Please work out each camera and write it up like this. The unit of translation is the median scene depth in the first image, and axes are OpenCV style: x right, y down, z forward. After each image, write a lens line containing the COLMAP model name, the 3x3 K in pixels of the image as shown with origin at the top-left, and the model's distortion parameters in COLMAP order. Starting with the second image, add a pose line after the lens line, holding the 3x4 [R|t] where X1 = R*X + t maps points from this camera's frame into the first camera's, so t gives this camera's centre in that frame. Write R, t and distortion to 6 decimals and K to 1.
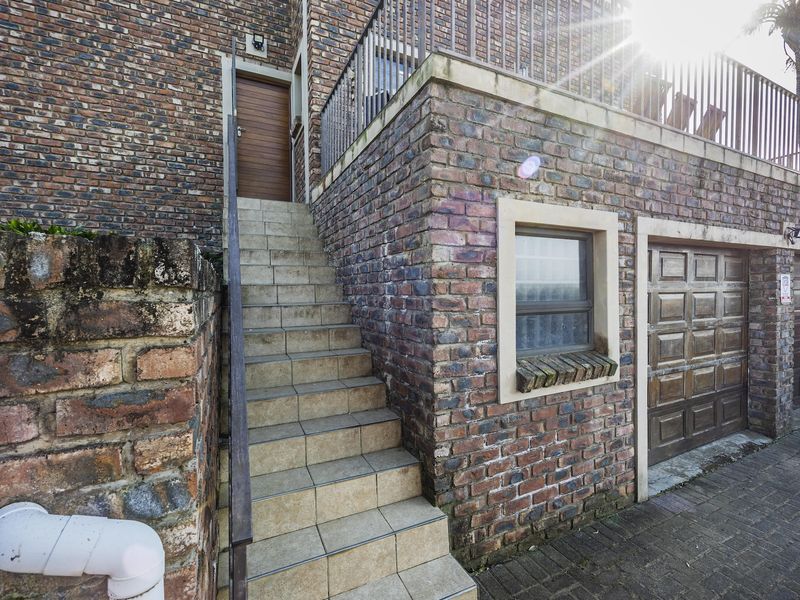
lens RADIAL K [[353.5, 0, 400.0], [0, 353.5, 300.0], [0, 0, 1]] dist [-0.001788, -0.000117]
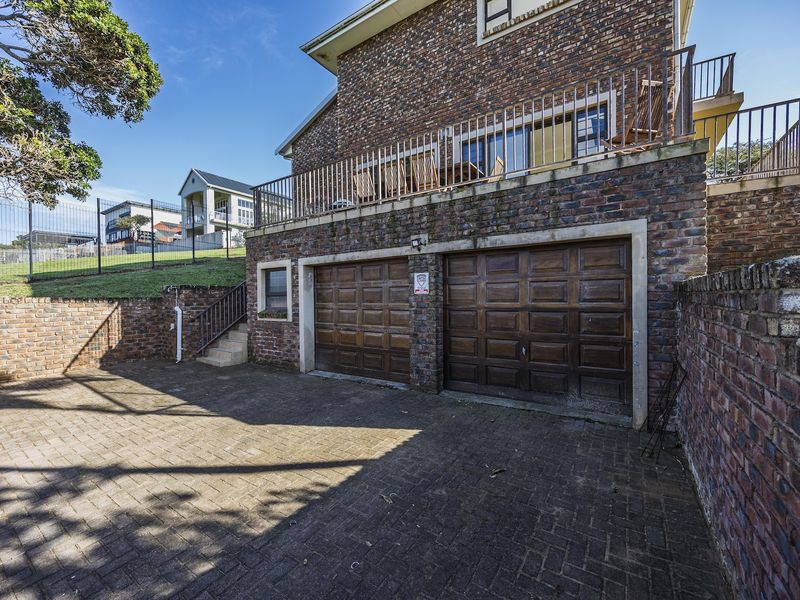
lens RADIAL K [[353.5, 0, 400.0], [0, 353.5, 300.0], [0, 0, 1]] dist [-0.001788, -0.000117]
pose [[0.491658, 0.012037, -0.870705, 2.621640], [-0.016454, 0.999854, 0.004531, 0.030754], [0.870633, 0.012099, 0.491784, 0.310734]]
